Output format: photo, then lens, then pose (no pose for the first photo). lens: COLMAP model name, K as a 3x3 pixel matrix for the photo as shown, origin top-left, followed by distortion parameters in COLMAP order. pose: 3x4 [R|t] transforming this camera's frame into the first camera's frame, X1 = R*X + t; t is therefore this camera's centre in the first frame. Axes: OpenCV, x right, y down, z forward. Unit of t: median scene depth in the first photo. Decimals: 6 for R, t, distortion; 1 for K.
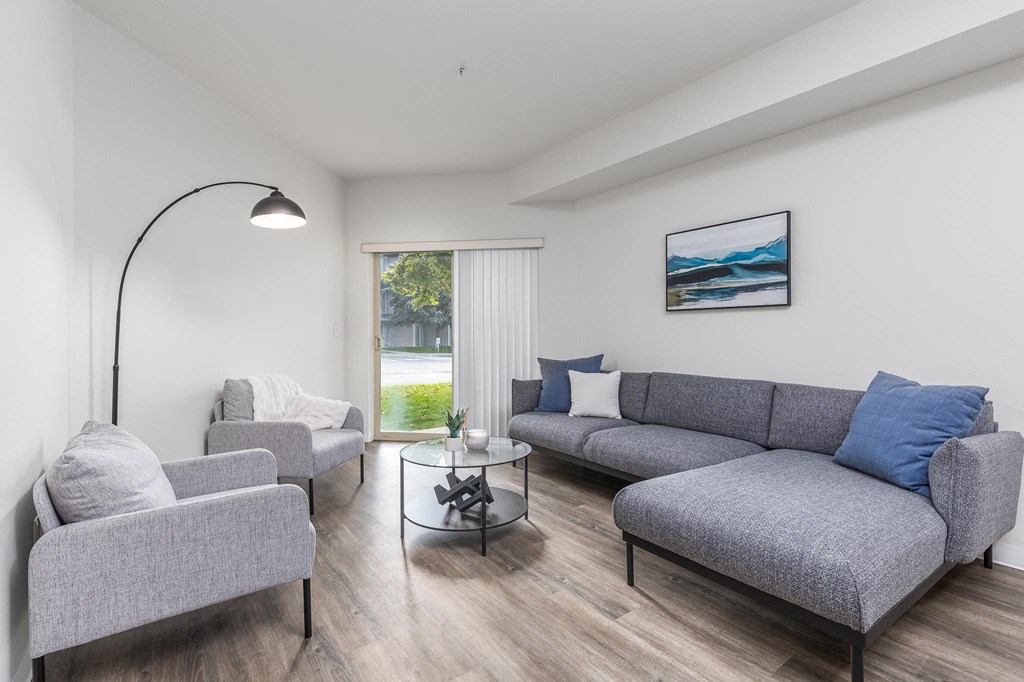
lens RADIAL K [[442.8, 0, 510.4], [0, 442.8, 340.1], [0, 0, 1]] dist [-0.000748, -0.000049]
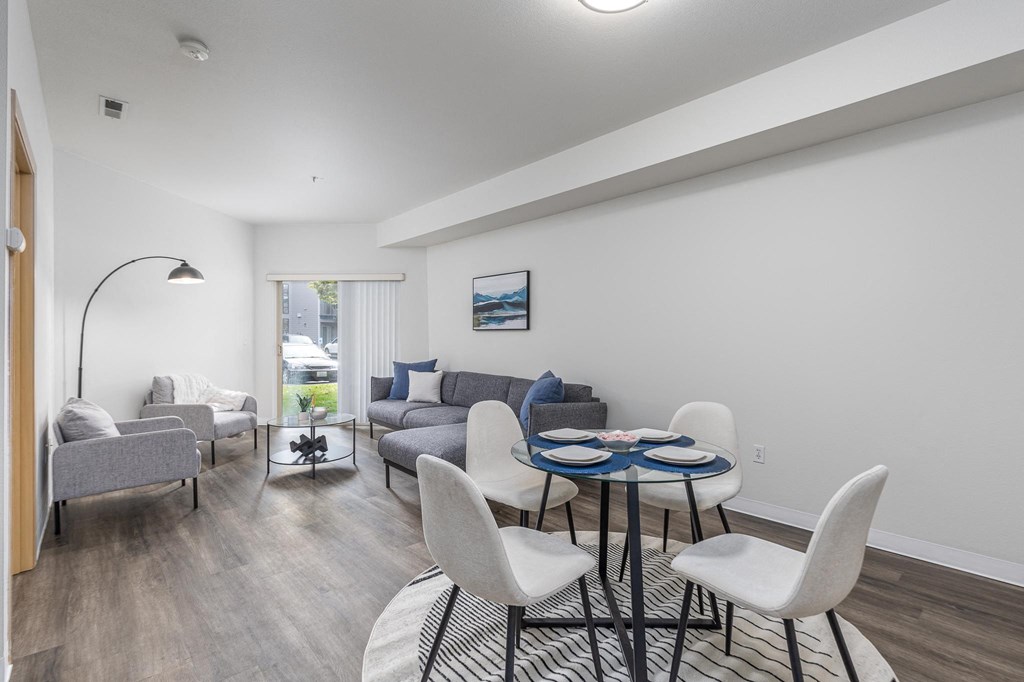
lens RADIAL K [[454.7, 0, 512.9], [0, 454.7, 342.6], [0, 0, 1]] dist [0.002359, 0.000438]
pose [[0.996489, 0.004902, 0.083585, 0.414231], [-0.005394, 0.999969, 0.005661, -0.038294], [-0.083554, -0.006092, 0.996485, -0.600746]]
